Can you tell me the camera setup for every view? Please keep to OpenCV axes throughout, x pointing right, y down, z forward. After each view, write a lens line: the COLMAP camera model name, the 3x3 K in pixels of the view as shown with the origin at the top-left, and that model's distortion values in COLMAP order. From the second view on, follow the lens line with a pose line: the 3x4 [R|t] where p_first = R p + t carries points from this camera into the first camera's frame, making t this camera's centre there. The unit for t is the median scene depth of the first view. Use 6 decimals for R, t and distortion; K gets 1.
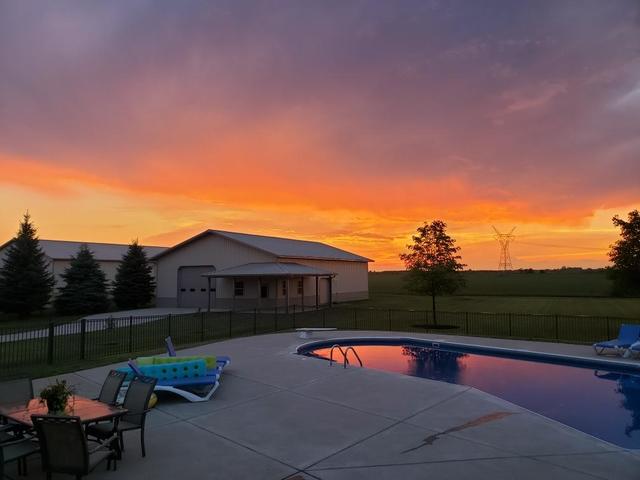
lens RADIAL K [[459.1, 0, 320.0], [0, 459.1, 240.0], [0, 0, 1]] dist [-0.000262, -0.039844]
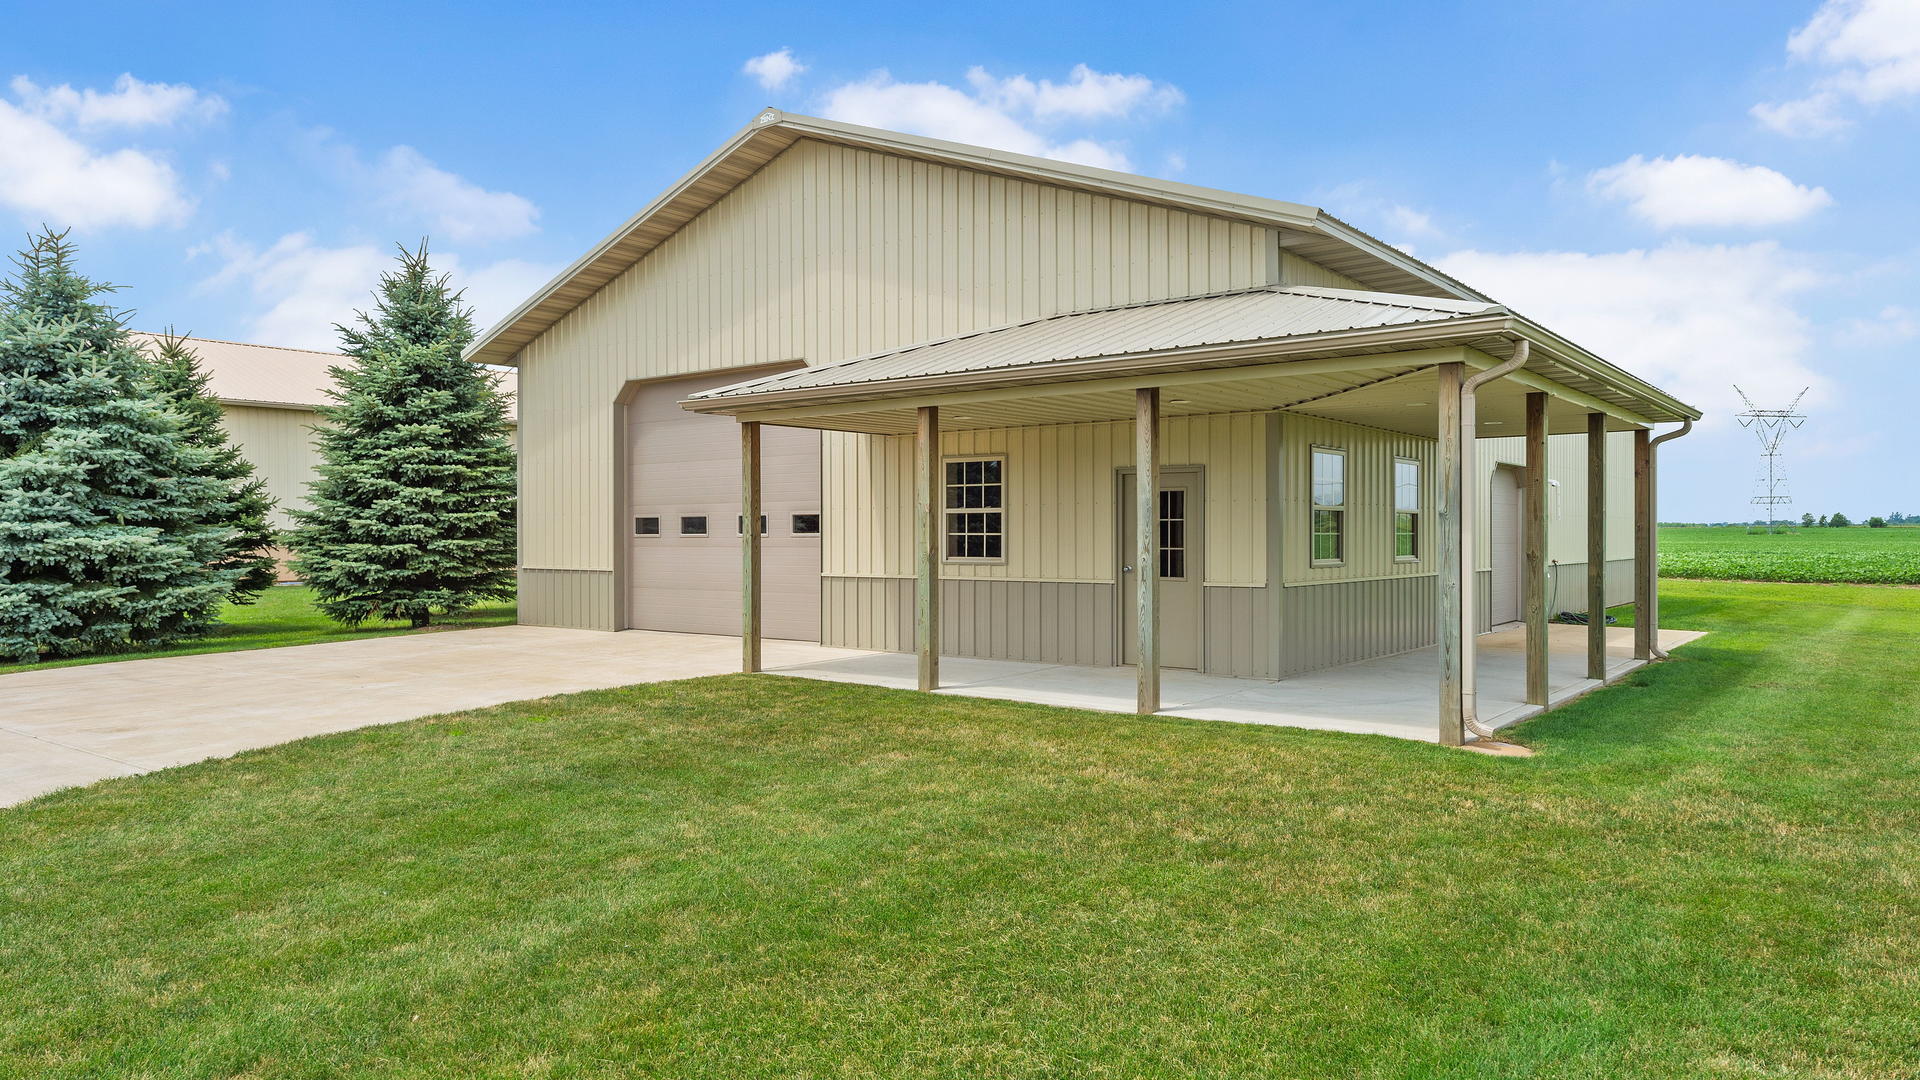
lens RADIAL K [[780.4, 0, 956.4], [0, 780.4, 544.6], [0, 0, 1]] dist [-0.000570, 0.000099]
pose [[0.975004, 0.006540, -0.222089, -0.190223], [0.009103, 0.997552, 0.069340, 0.148613], [0.221999, -0.069628, 0.972558, 1.140673]]
